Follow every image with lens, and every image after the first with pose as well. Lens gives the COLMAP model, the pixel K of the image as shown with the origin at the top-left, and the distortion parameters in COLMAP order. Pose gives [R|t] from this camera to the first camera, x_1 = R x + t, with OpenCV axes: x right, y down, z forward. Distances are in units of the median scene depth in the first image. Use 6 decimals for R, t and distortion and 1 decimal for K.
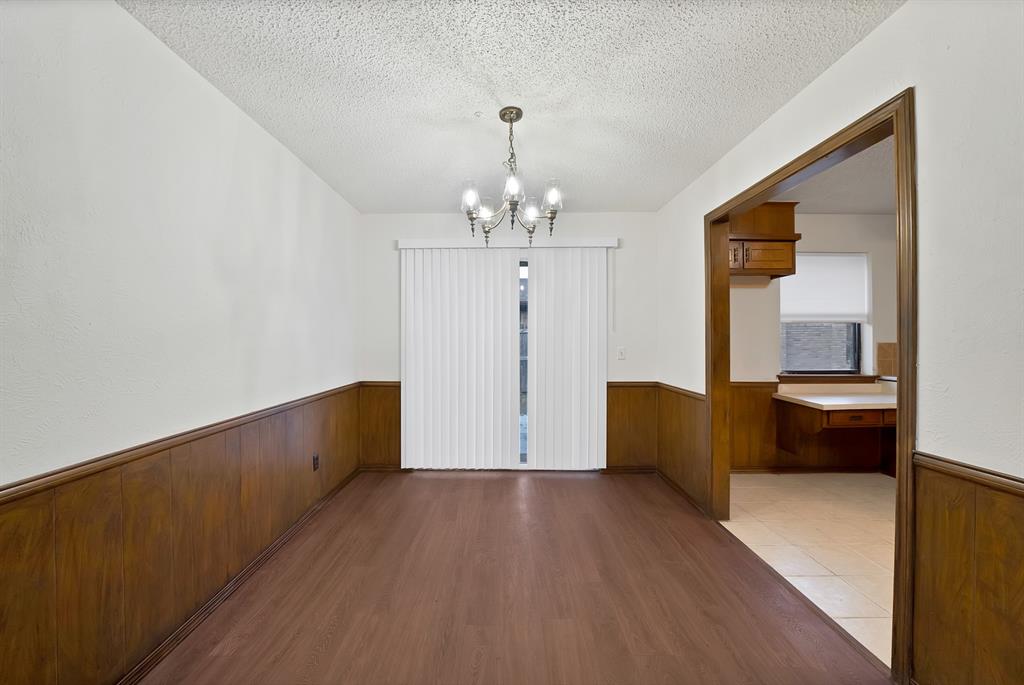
lens RADIAL K [[361.6, 0, 504.4], [0, 361.6, 337.2], [0, 0, 1]] dist [-0.013609, -0.000171]
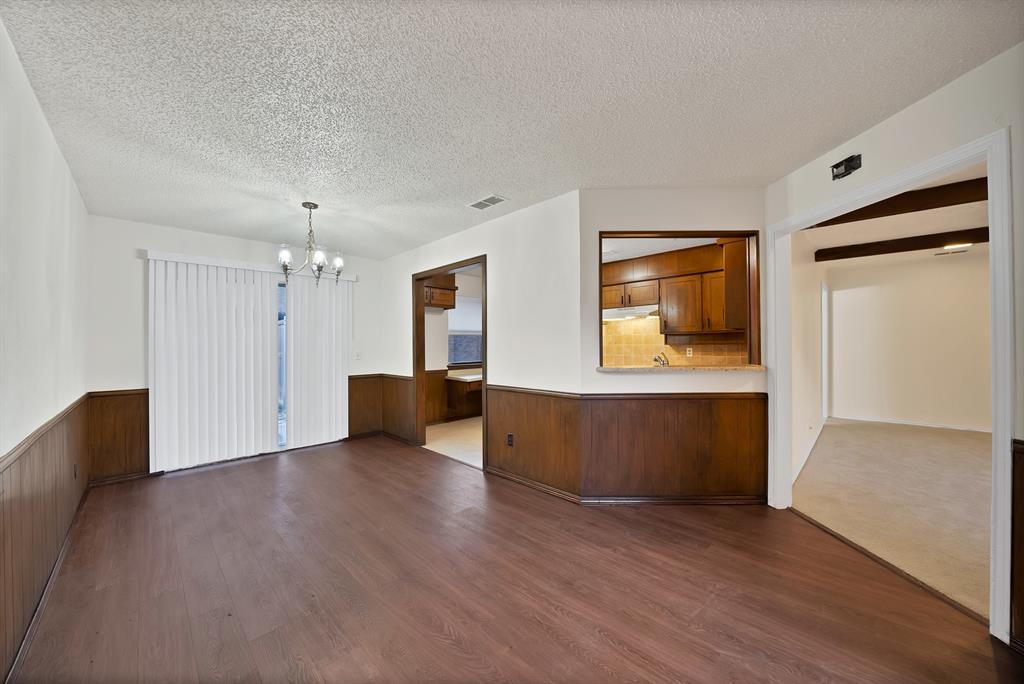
lens RADIAL K [[361.6, 0, 510.7], [0, 361.6, 342.3], [0, 0, 1]] dist [-0.013609, -0.000171]
pose [[0.684619, -0.001582, 0.728899, -0.322921], [0.003587, 0.999993, -0.001198, -0.003317], [-0.728892, 0.003435, 0.684620, -0.446584]]
